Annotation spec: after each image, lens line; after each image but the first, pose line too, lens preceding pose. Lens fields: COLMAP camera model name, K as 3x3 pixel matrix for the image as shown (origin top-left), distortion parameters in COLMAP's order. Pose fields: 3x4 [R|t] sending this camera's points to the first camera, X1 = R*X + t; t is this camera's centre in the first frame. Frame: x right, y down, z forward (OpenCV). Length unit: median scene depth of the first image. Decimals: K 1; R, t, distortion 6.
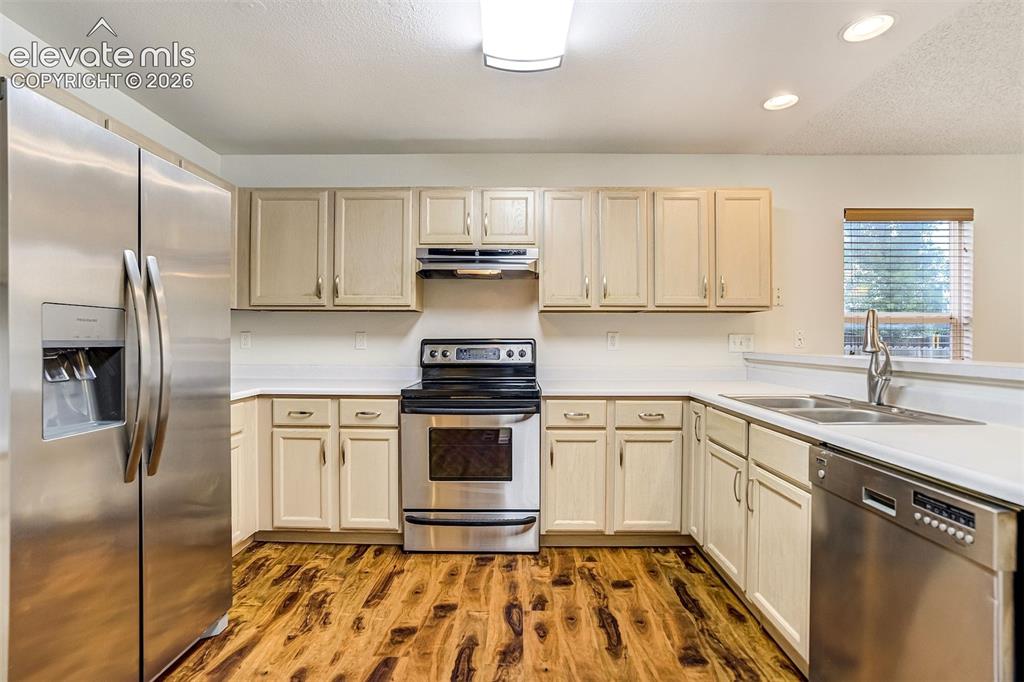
lens RADIAL K [[491.7, 0, 515.3], [0, 491.7, 338.2], [0, 0, 1]] dist [-0.034180, 0.017709]
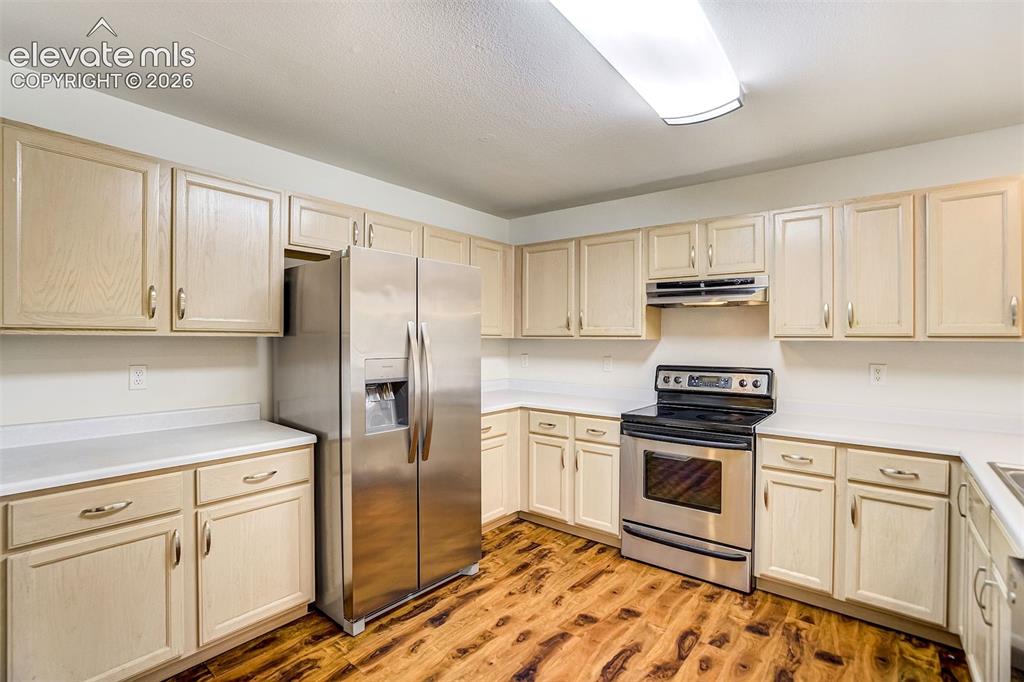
lens RADIAL K [[491.7, 0, 508.4], [0, 491.7, 334.9], [0, 0, 1]] dist [-0.034180, 0.017709]
pose [[0.782108, -0.002417, -0.623138, 0.274602], [-0.001539, 0.999982, -0.005810, -0.070302], [0.623141, 0.005503, 0.782090, -0.055144]]
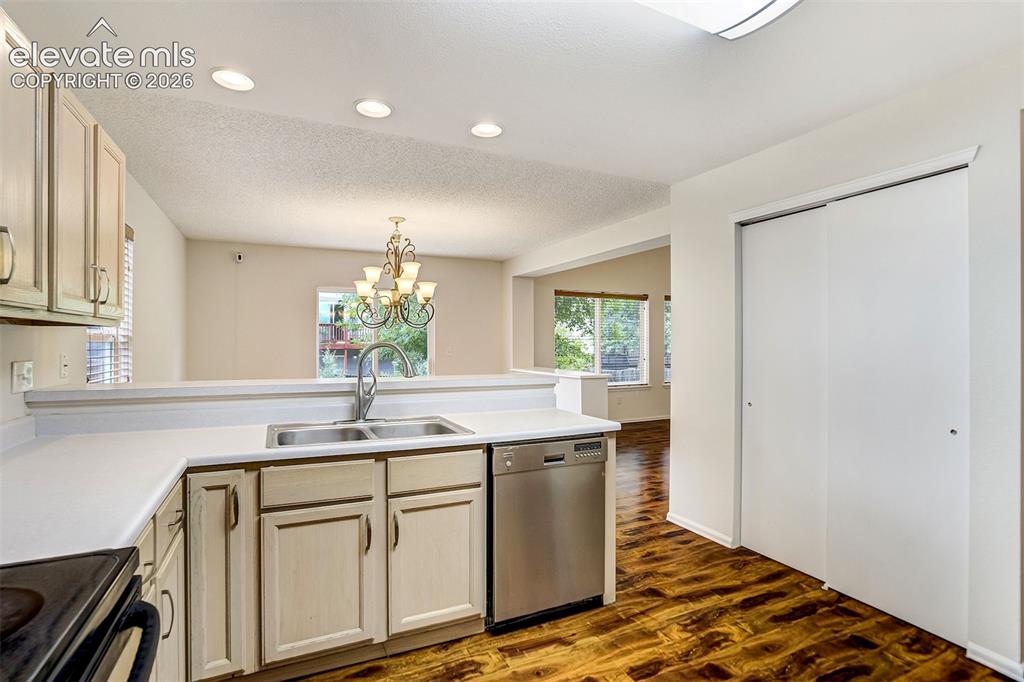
lens RADIAL K [[491.7, 0, 514.6], [0, 491.7, 340.2], [0, 0, 1]] dist [-0.034180, 0.017709]
pose [[-0.444027, 0.001804, 0.896012, -0.386624], [-0.010998, 0.999912, -0.007464, -0.045000], [-0.895946, -0.013169, -0.443968, 0.912889]]
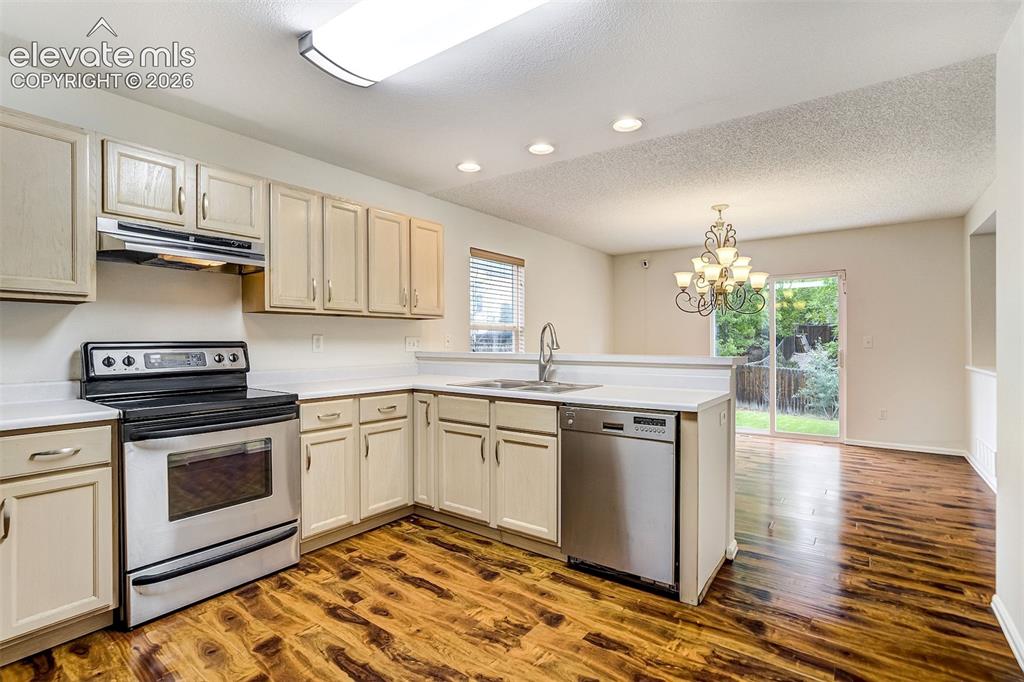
lens RADIAL K [[491.7, 0, 517.2], [0, 491.7, 336.3], [0, 0, 1]] dist [-0.034180, 0.017709]
pose [[0.580037, 0.004720, 0.814576, -0.484878], [-0.002554, 0.999989, -0.003975, -0.006864], [-0.814586, 0.000225, 0.580043, 0.091582]]
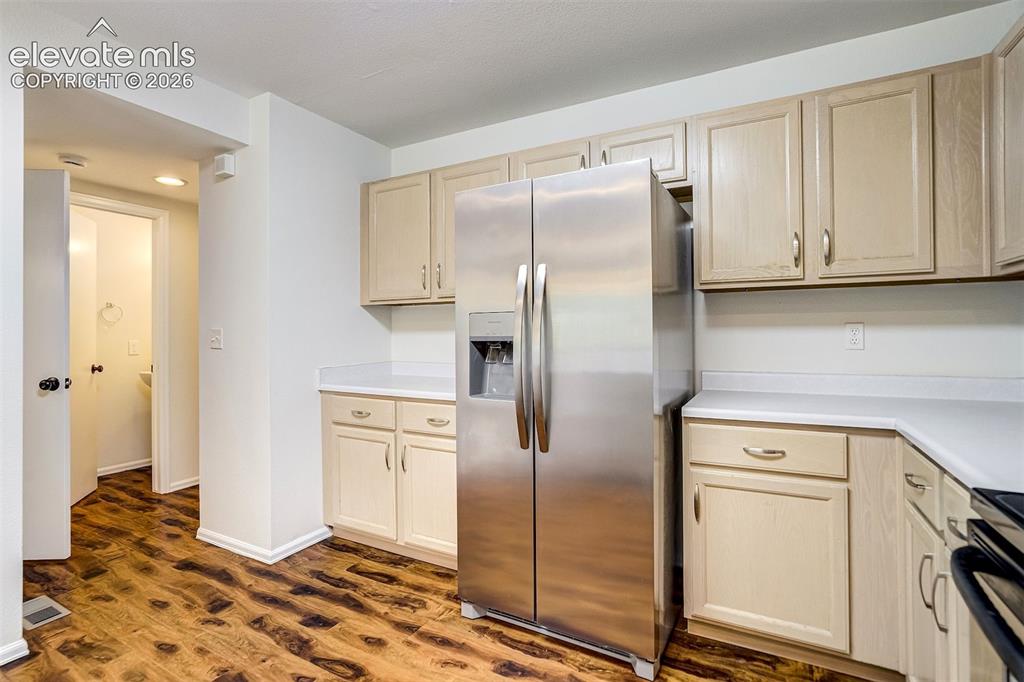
lens RADIAL K [[491.7, 0, 506.5], [0, 491.7, 341.3], [0, 0, 1]] dist [-0.034180, 0.017709]
pose [[-0.487239, -0.011889, -0.873188, 0.188220], [-0.001445, 0.999917, -0.012808, 0.019388], [0.873268, -0.004979, -0.487216, 0.867315]]
